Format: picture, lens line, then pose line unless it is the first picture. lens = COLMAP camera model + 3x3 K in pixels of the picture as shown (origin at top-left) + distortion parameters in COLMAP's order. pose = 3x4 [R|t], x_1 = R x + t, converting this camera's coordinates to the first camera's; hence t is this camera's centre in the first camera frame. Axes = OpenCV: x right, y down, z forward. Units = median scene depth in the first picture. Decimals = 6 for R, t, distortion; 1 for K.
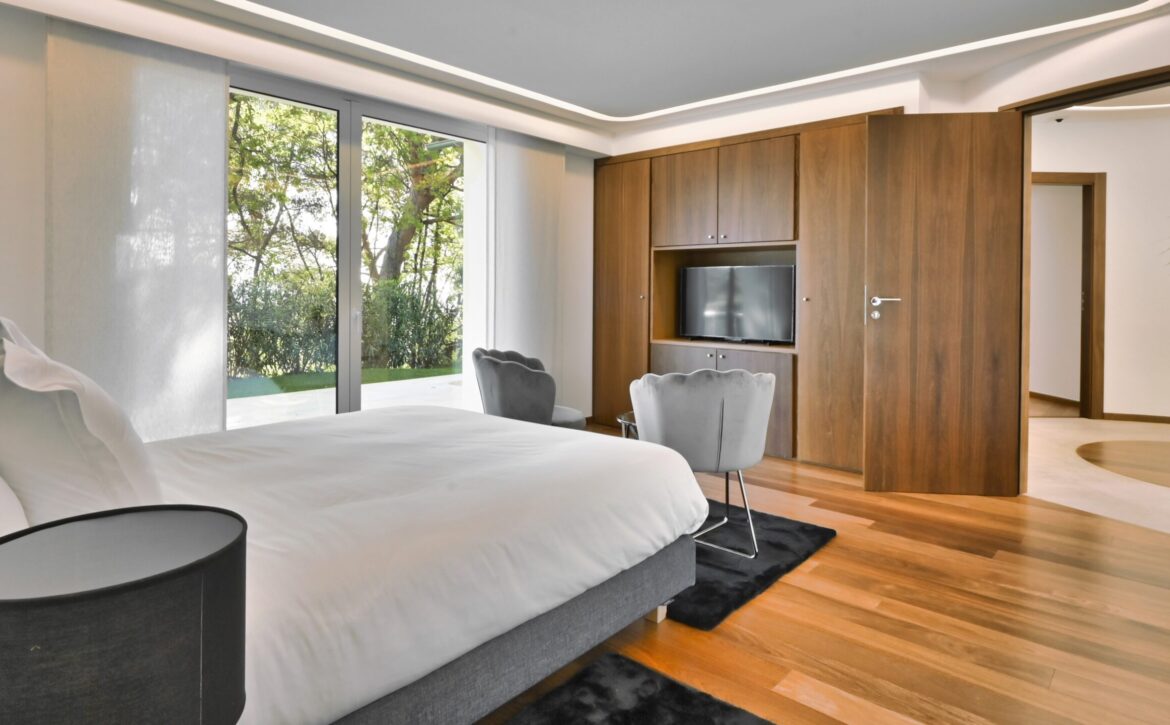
lens RADIAL K [[652.1, 0, 585.0], [0, 652.1, 362.5], [0, 0, 1]] dist [0.000643, -0.000133]
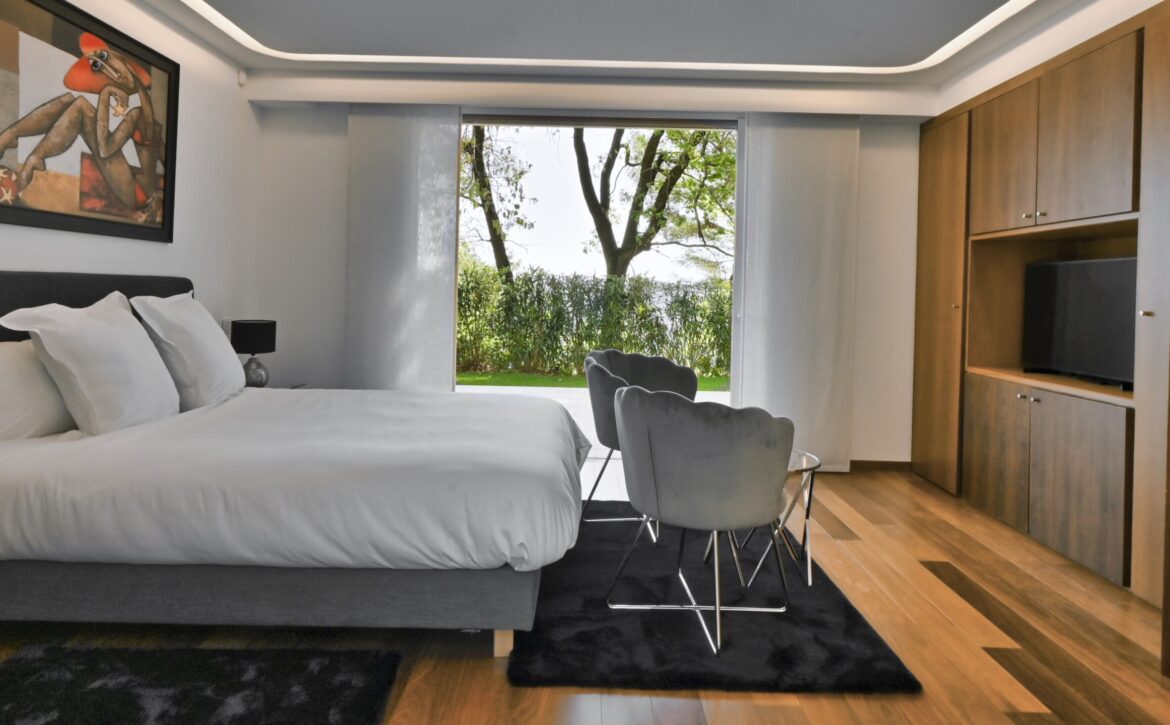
lens RADIAL K [[682.9, 0, 585.0], [0, 682.9, 362.5], [0, 0, 1]] dist [0.003461, 0.000913]
pose [[0.668492, 0.084904, -0.738857, 0.418487], [-0.099061, 0.994775, 0.024685, -0.018355], [0.737092, 0.056690, 0.673410, 0.214789]]
